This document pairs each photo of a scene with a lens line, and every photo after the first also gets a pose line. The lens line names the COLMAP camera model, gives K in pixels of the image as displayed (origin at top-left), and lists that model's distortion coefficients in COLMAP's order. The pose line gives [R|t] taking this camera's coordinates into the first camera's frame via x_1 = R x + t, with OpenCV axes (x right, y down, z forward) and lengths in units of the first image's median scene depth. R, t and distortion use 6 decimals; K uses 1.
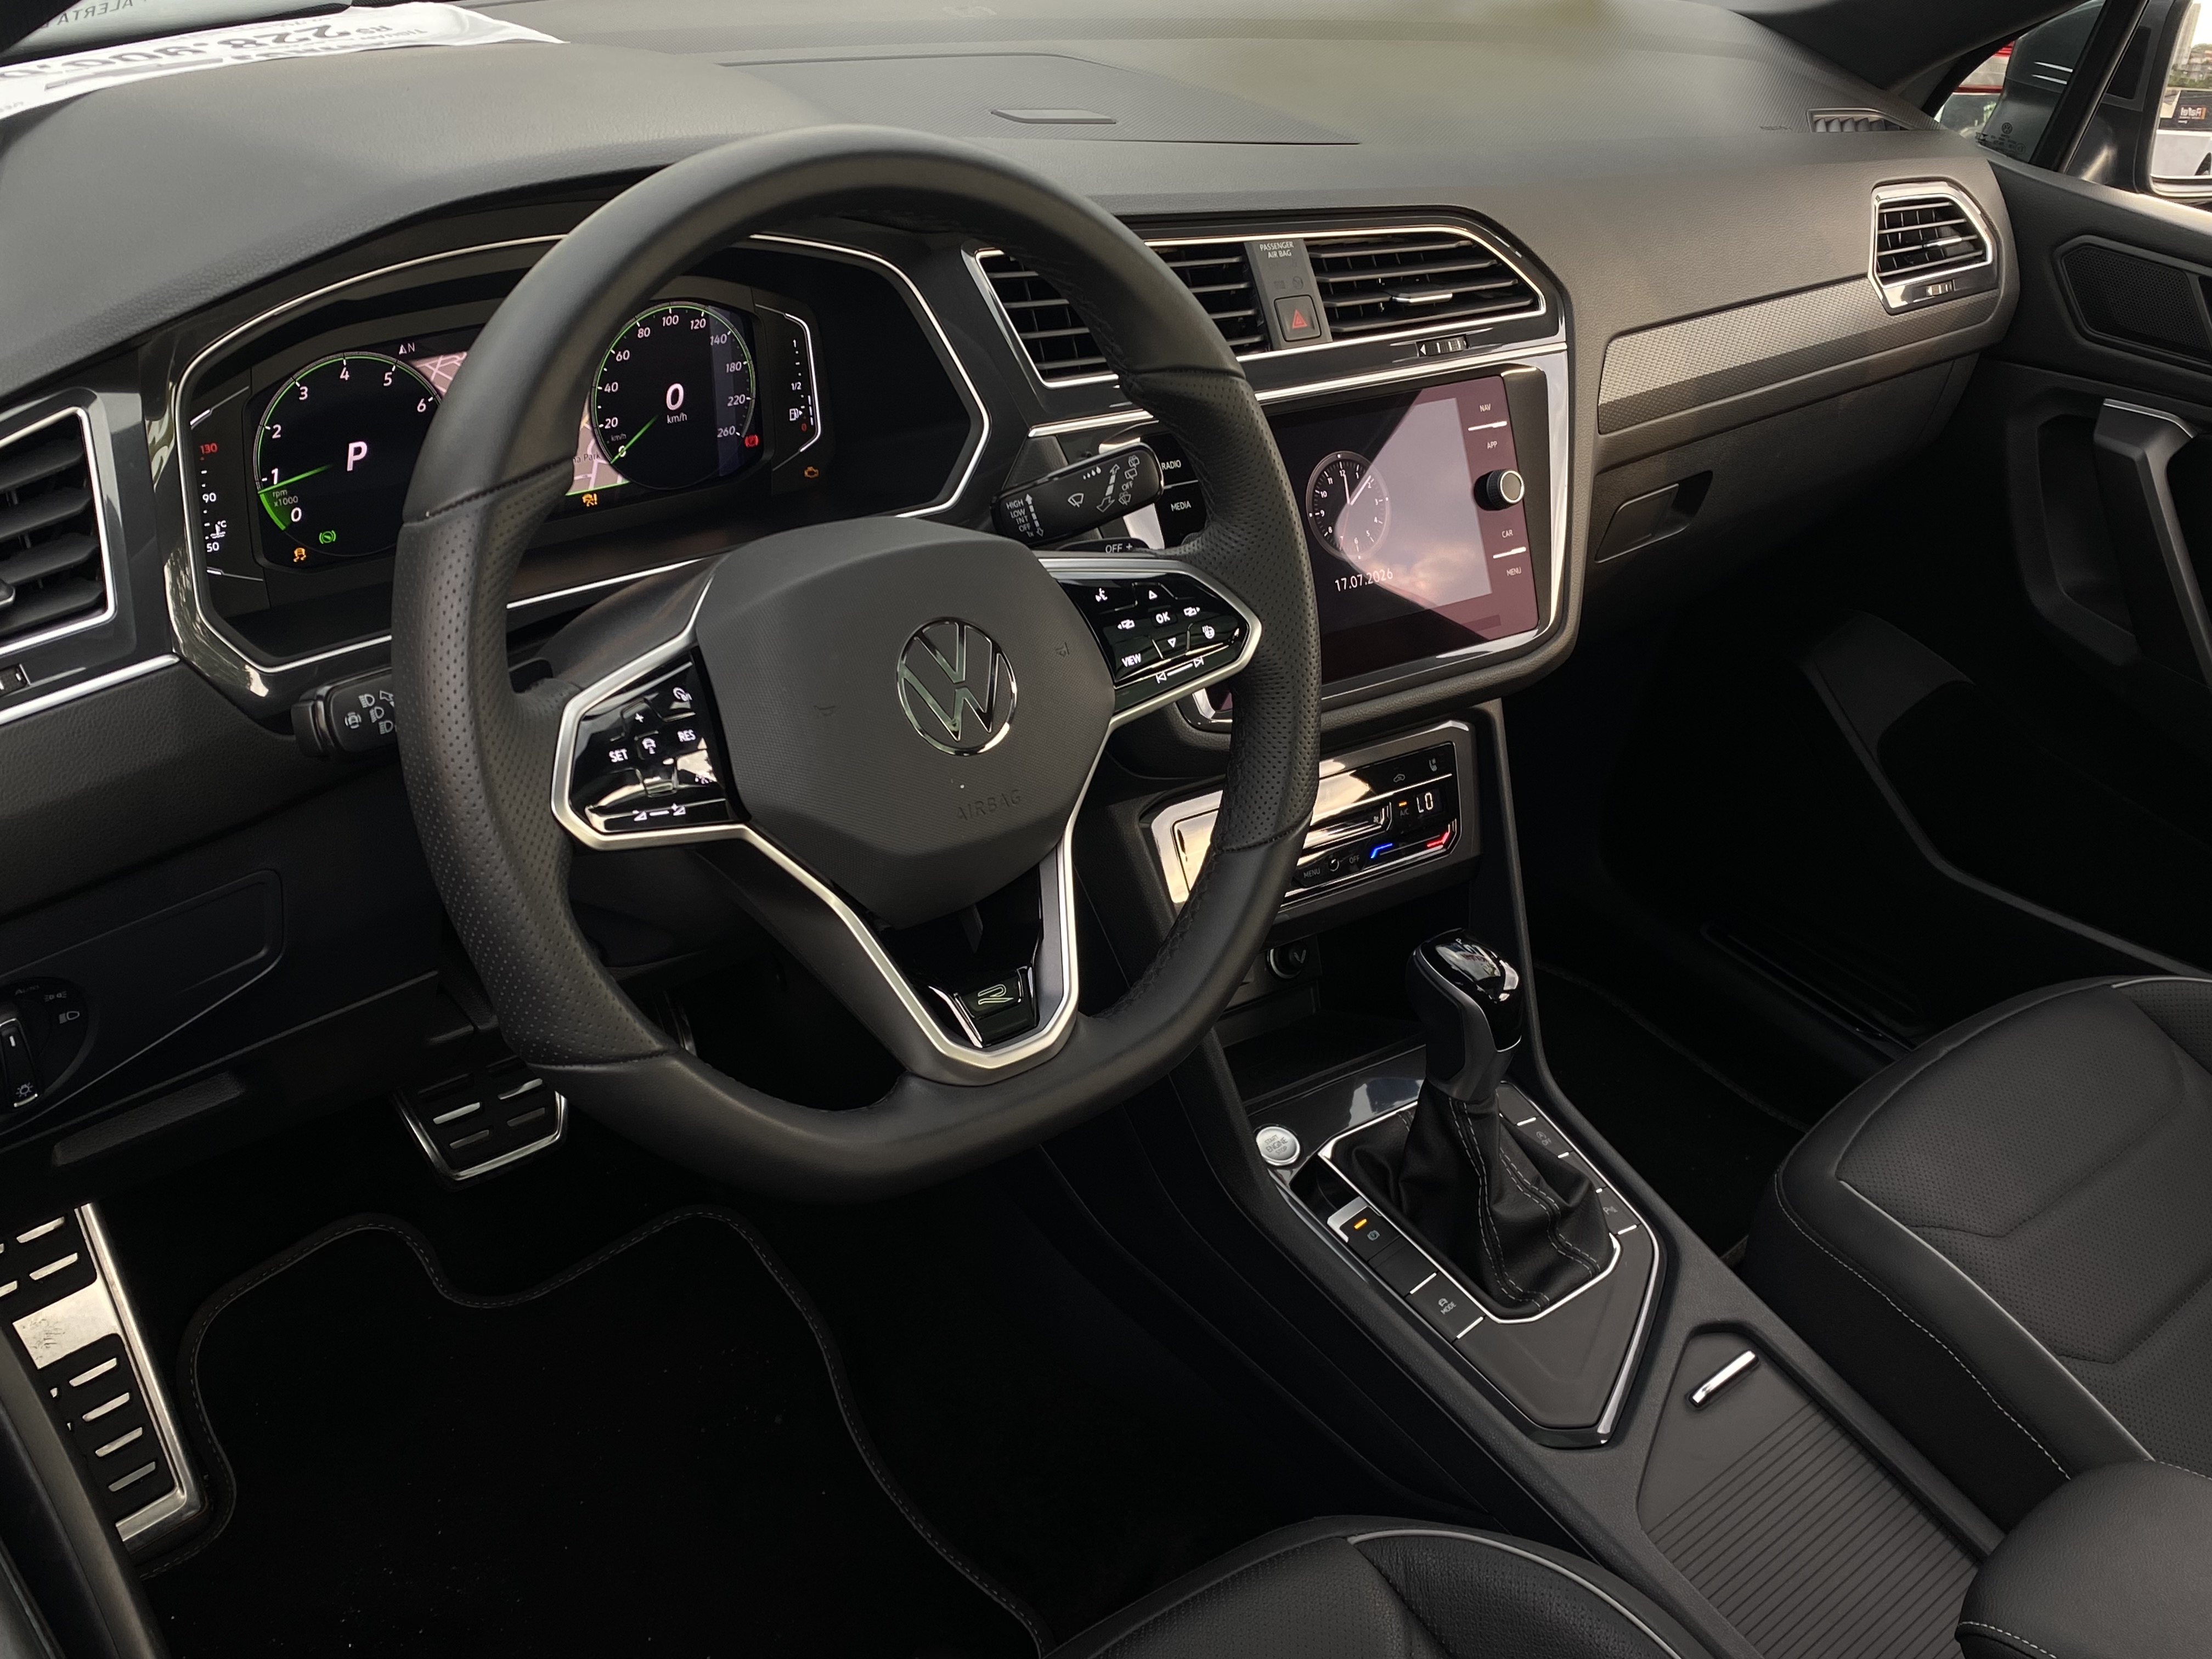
lens RADIAL K [[2270.1, 0, 1106.0], [0, 2270.1, 829.5], [0, 0, 1]] dist [0.112338, -0.517459]
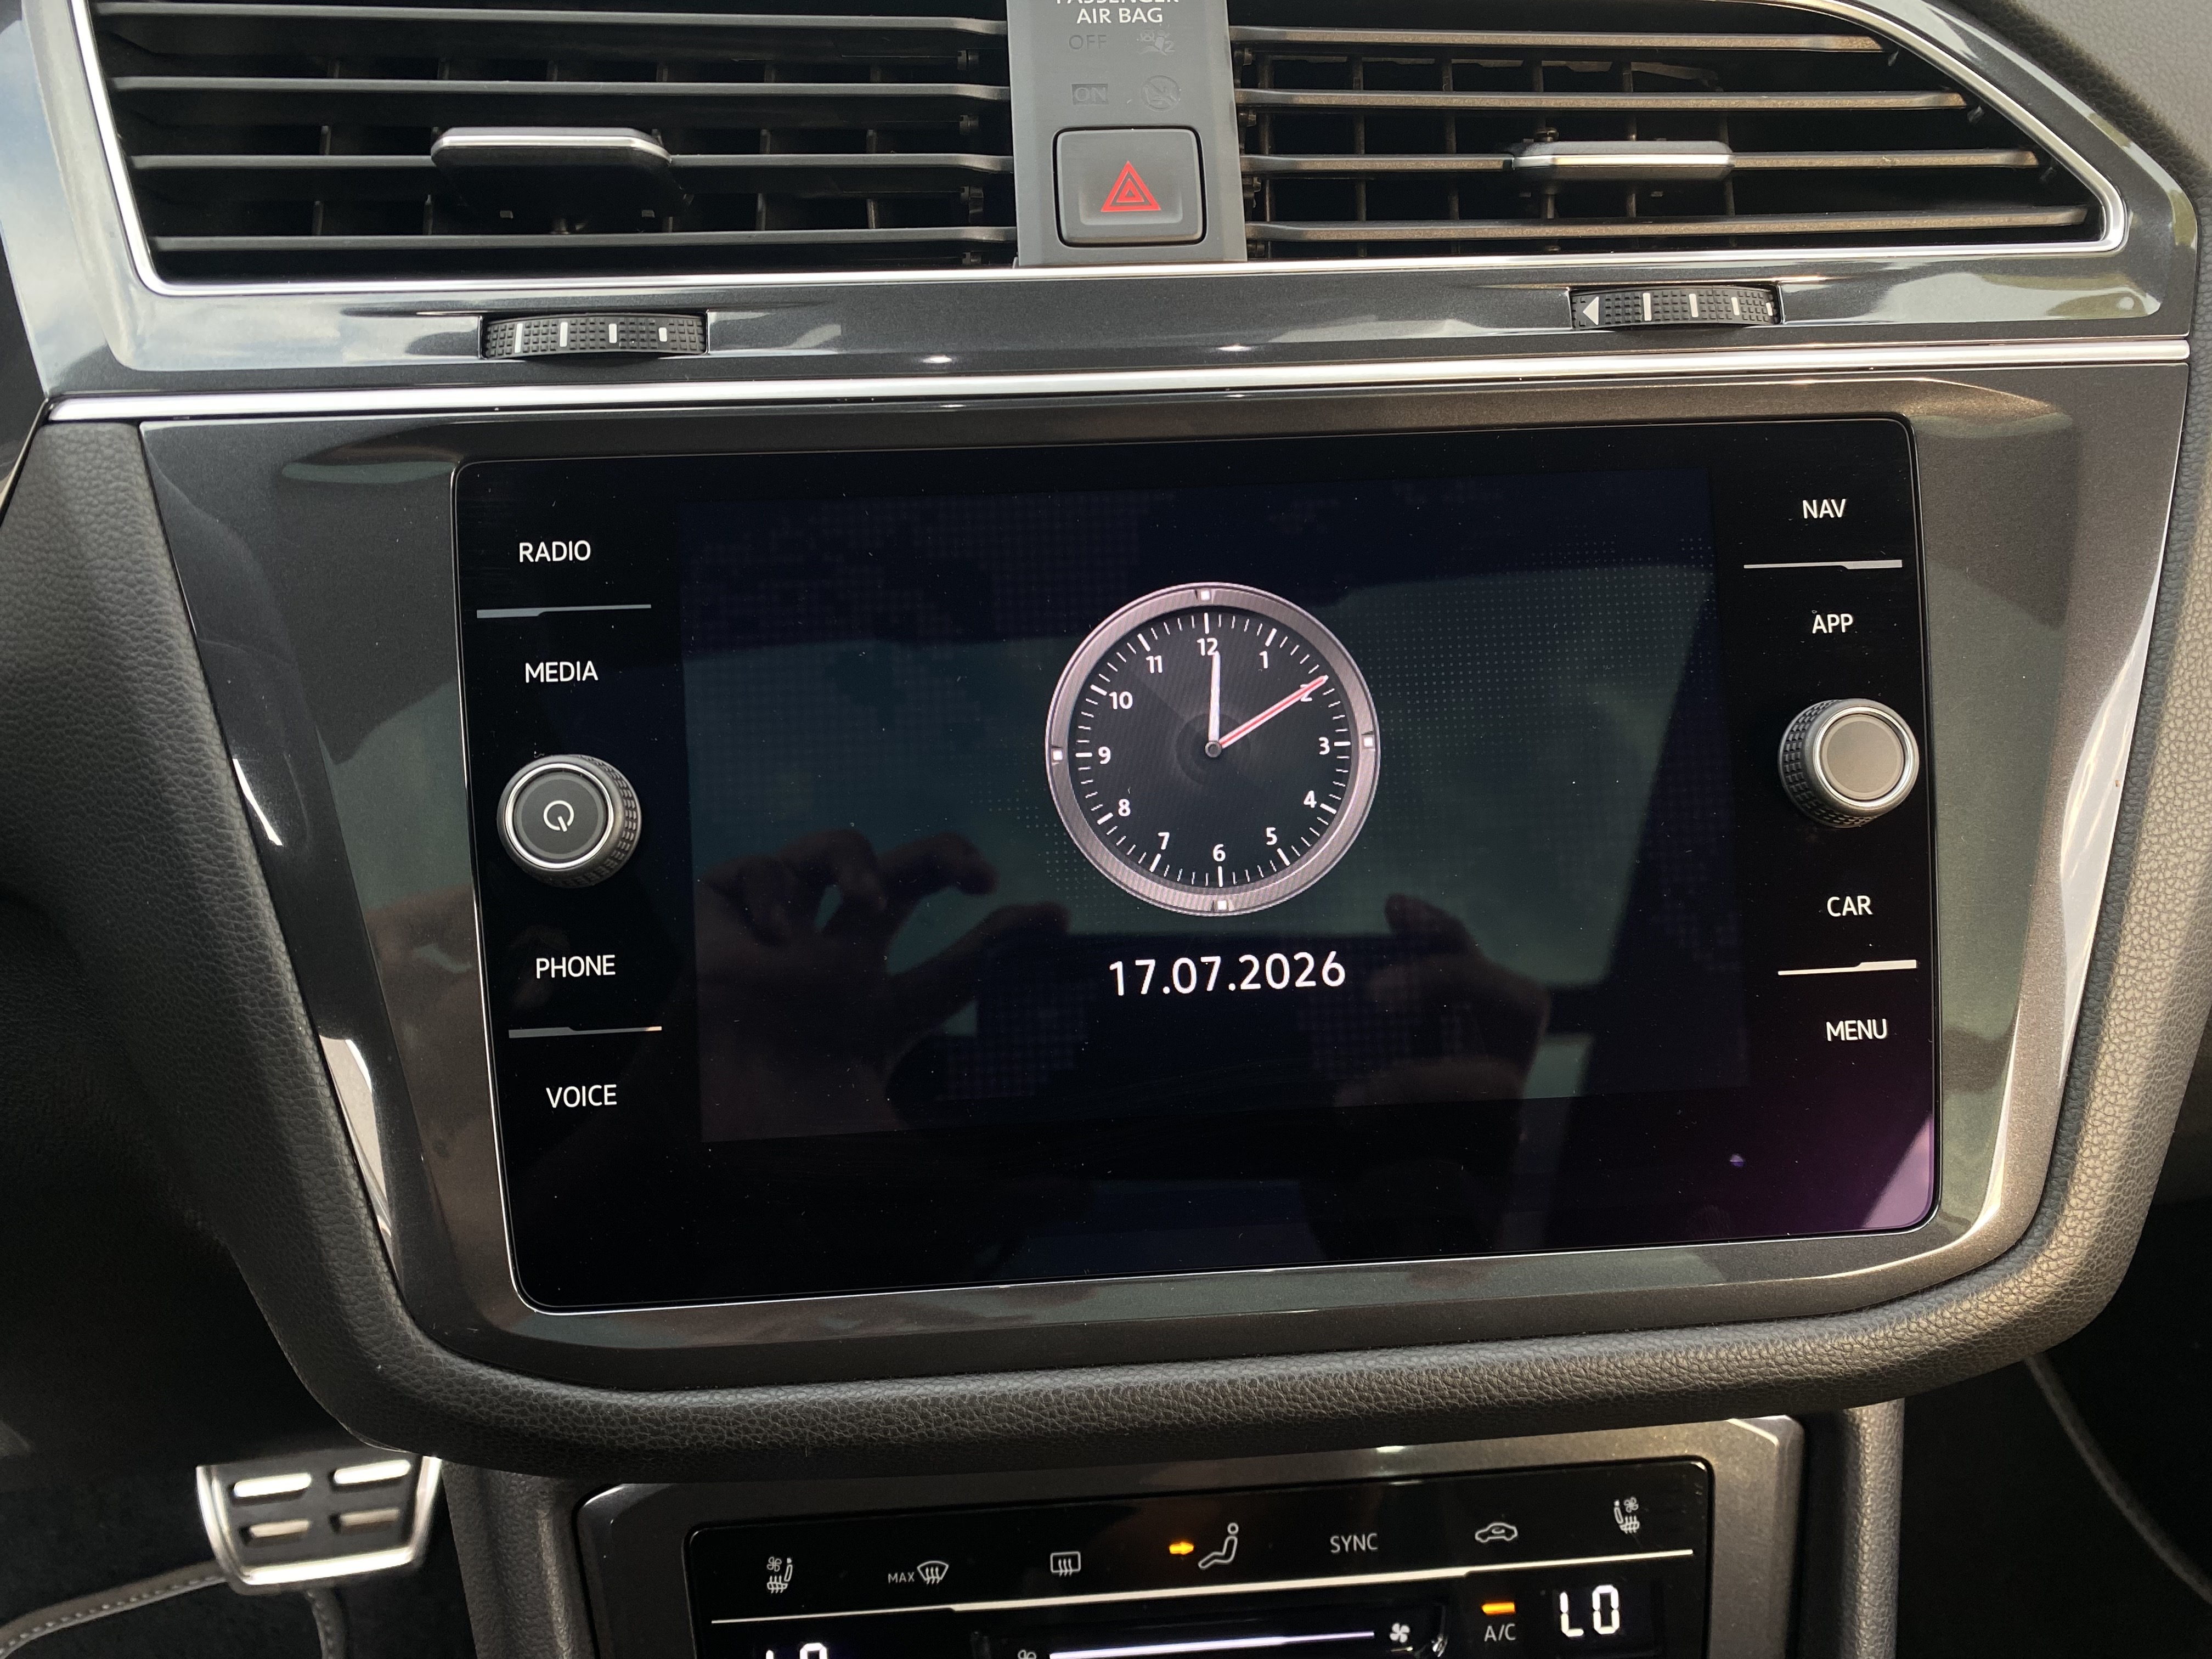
lens RADIAL K [[1662.1, 0, 1106.0], [0, 1662.1, 829.5], [0, 0, 1]] dist [0.048147, -0.052194]
pose [[0.827857, 0.132893, -0.544970, 0.203727], [-0.196591, 0.978649, -0.059990, -0.101417], [0.525362, 0.156800, 0.836306, 0.711656]]
